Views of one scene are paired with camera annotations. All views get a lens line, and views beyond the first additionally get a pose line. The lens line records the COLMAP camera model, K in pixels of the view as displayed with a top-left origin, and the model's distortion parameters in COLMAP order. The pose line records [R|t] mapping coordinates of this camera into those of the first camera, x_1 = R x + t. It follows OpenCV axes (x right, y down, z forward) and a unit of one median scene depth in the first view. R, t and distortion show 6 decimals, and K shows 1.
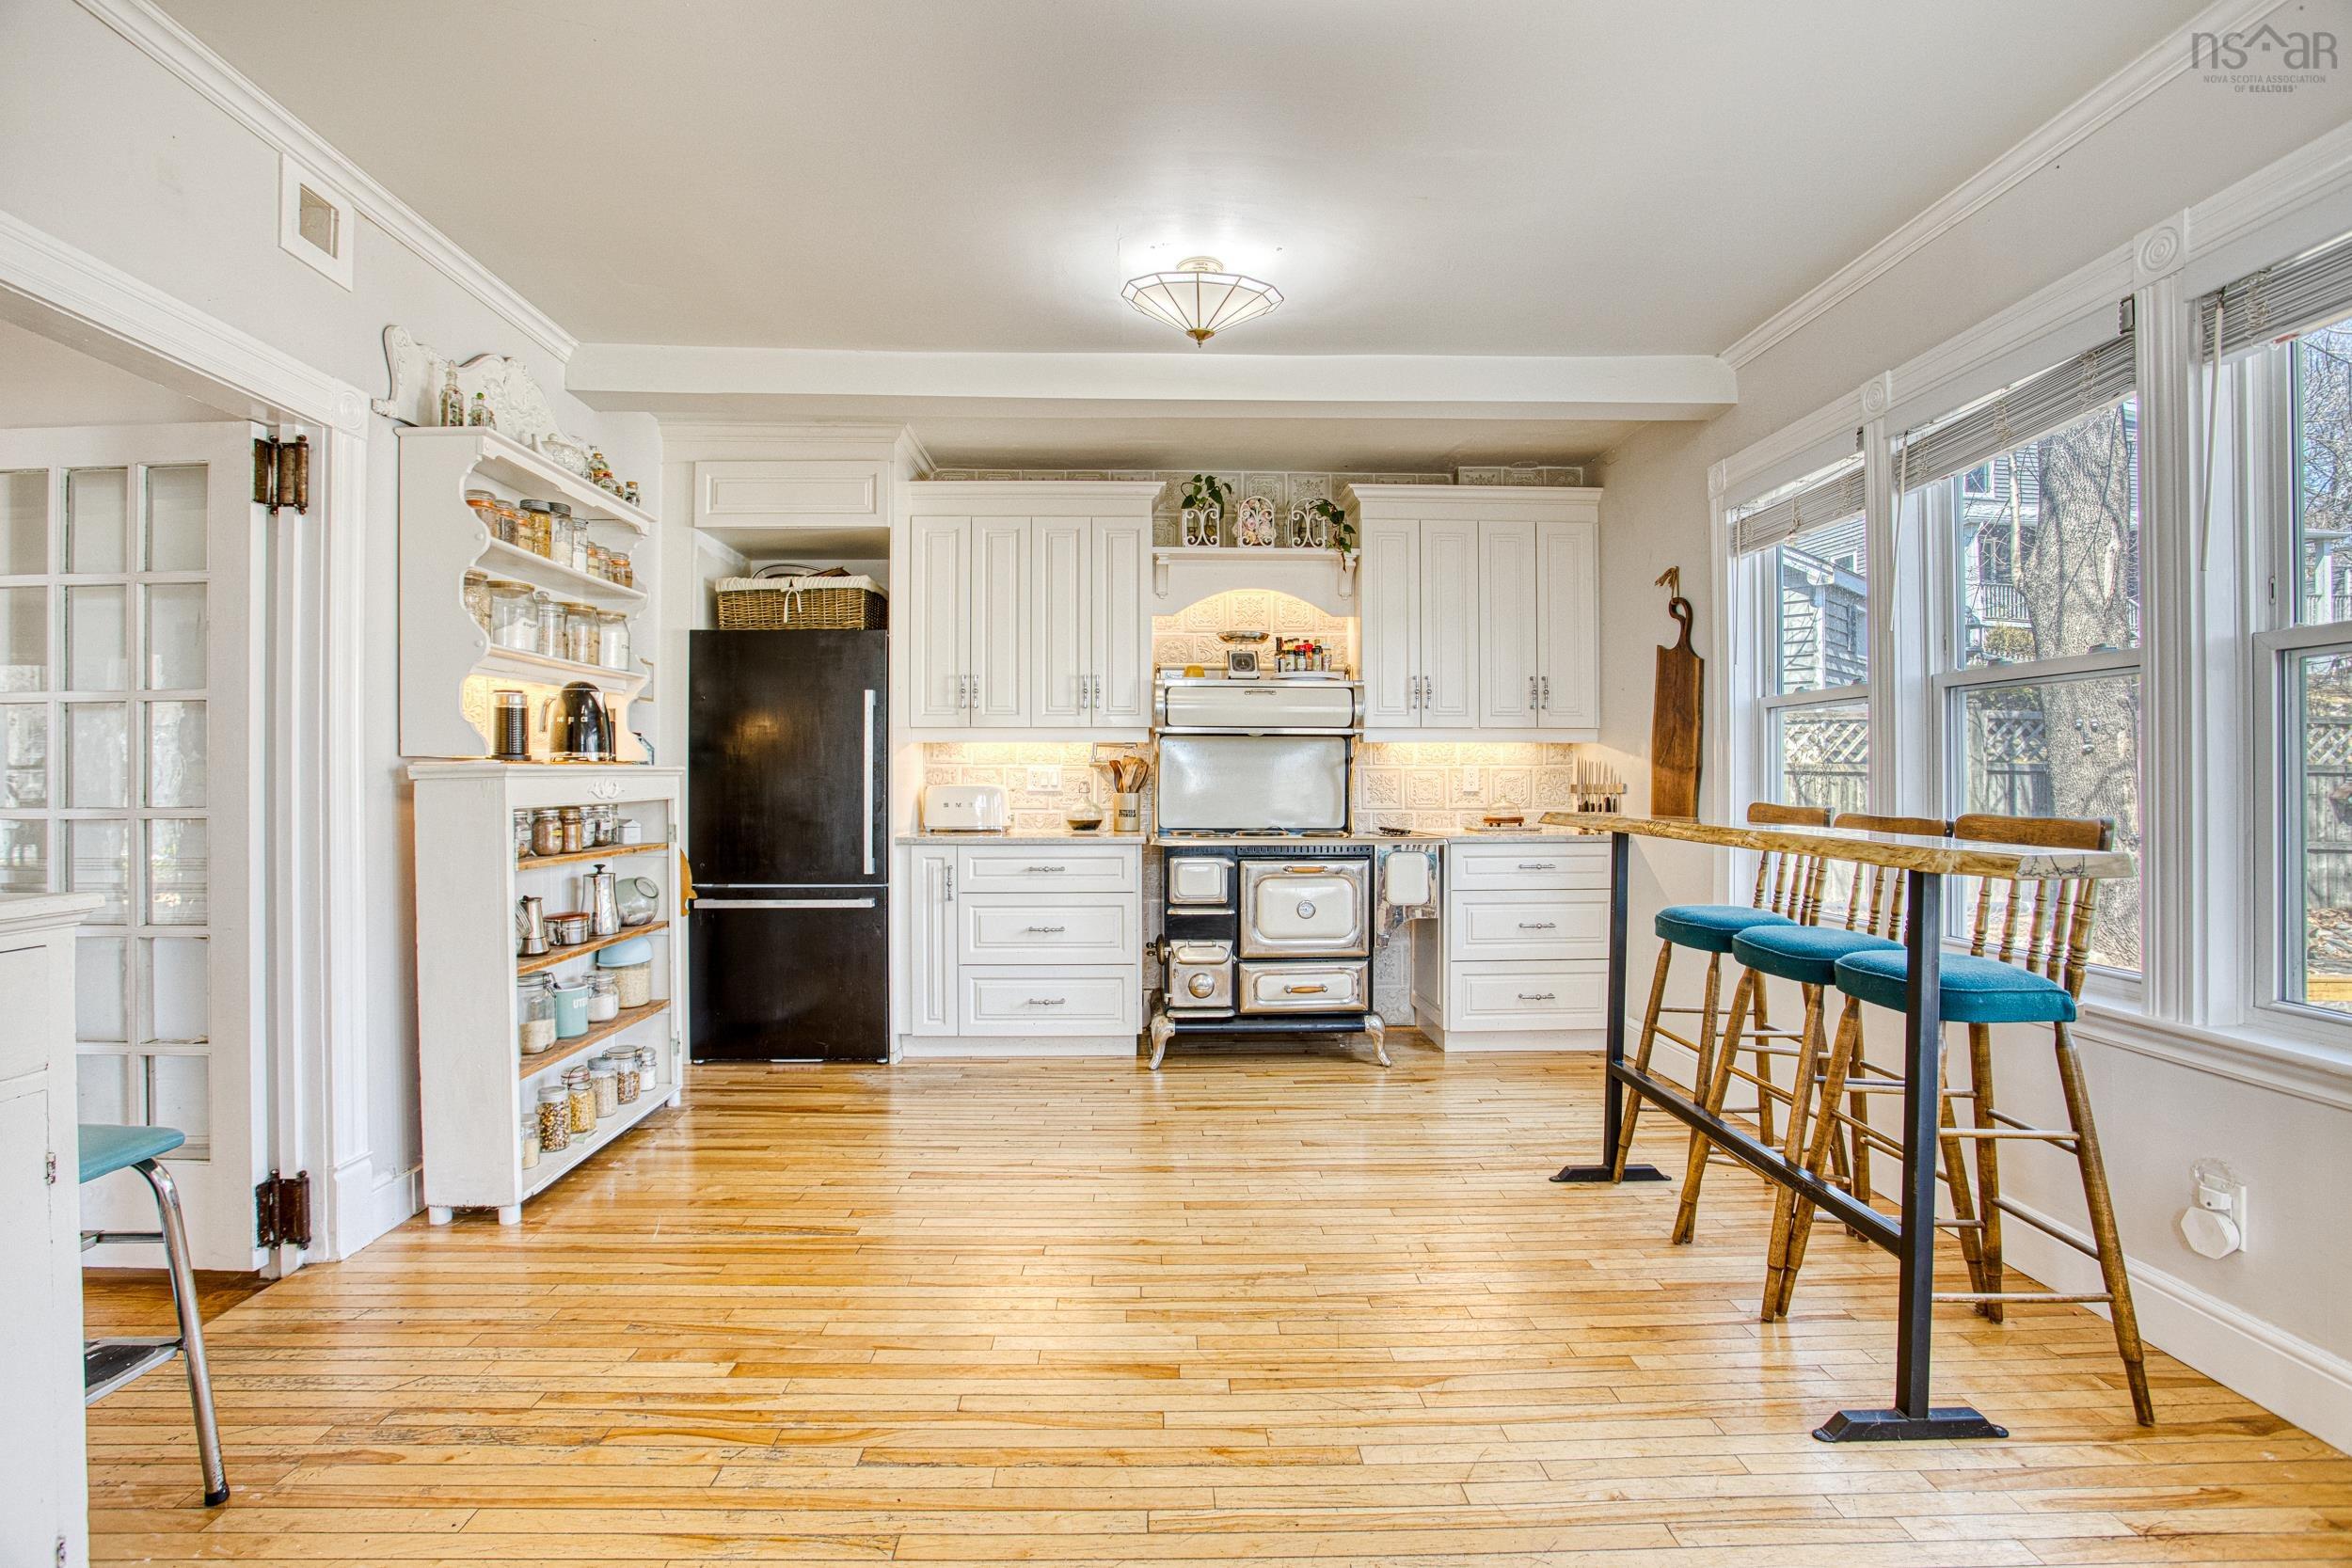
lens RADIAL K [[1139.6, 0, 1175.0], [0, 1139.6, 780.0], [0, 0, 1]] dist [-0.077270, 0.032873]
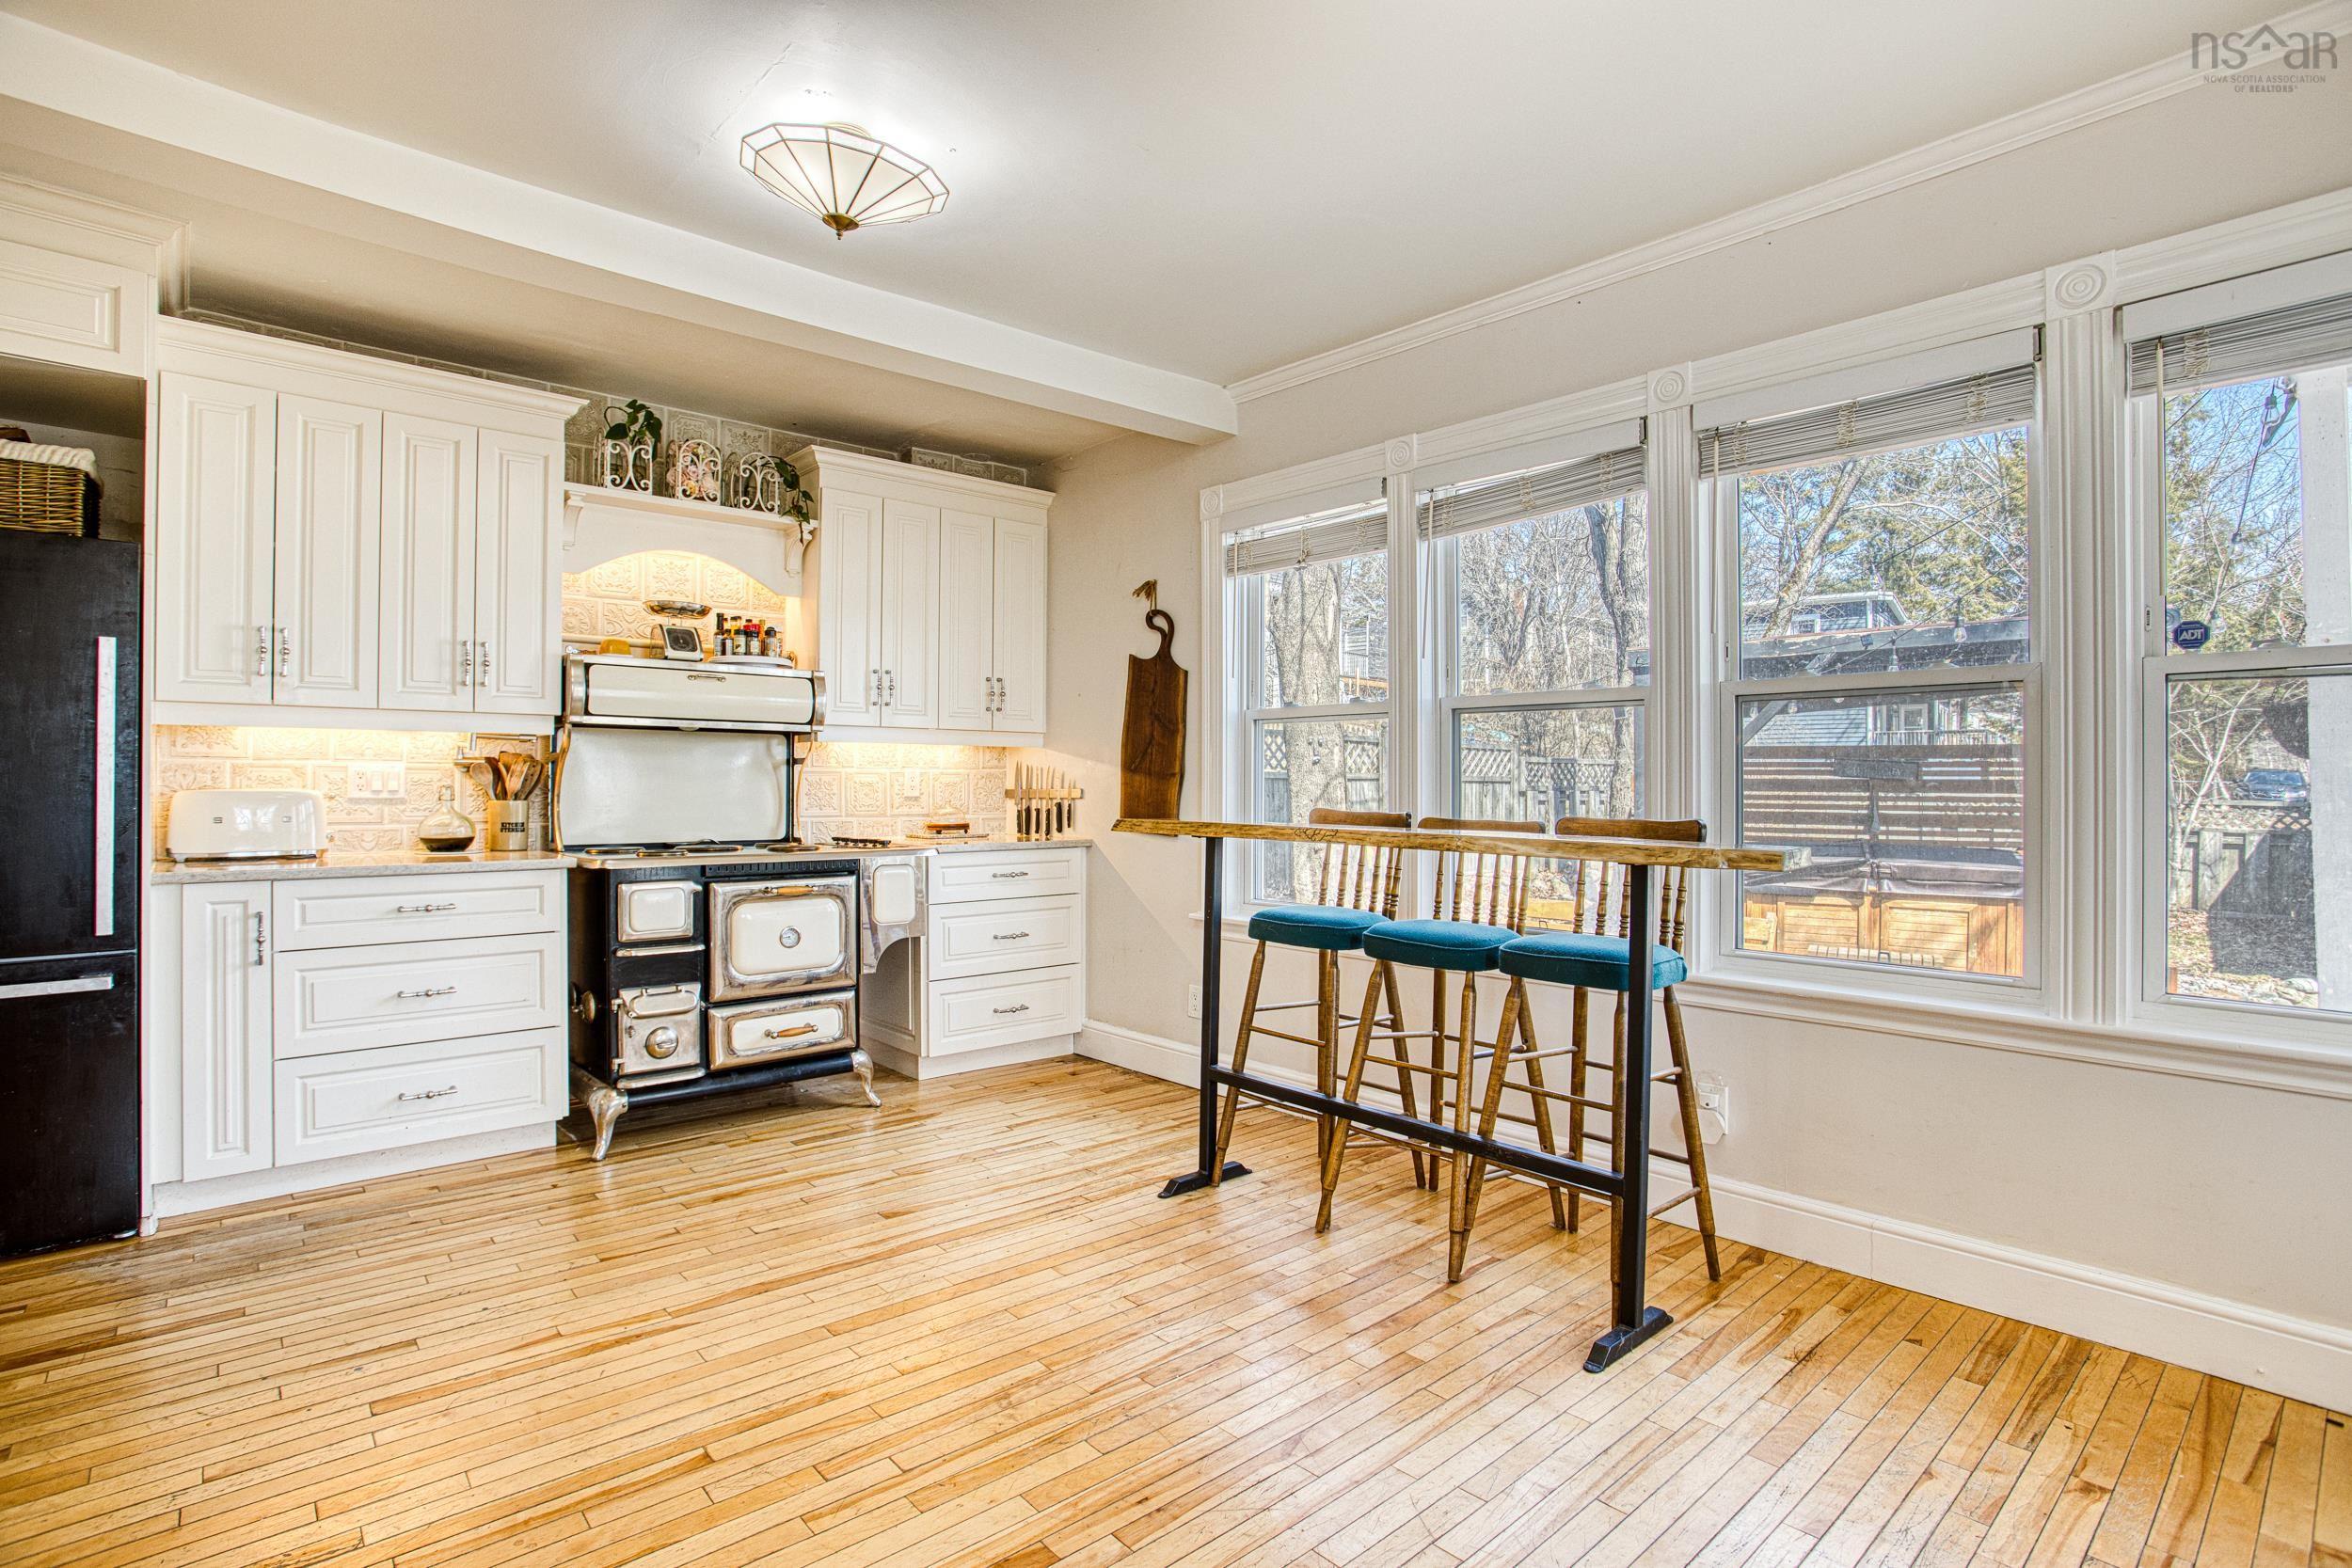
lens RADIAL K [[1139.6, 0, 1175.0], [0, 1139.6, 780.0], [0, 0, 1]] dist [-0.077270, 0.032873]
pose [[0.766667, 0.004571, 0.642029, -0.198710], [-0.003599, 0.999990, -0.002821, -0.001936], [-0.642035, -0.000148, 0.766676, 0.166004]]
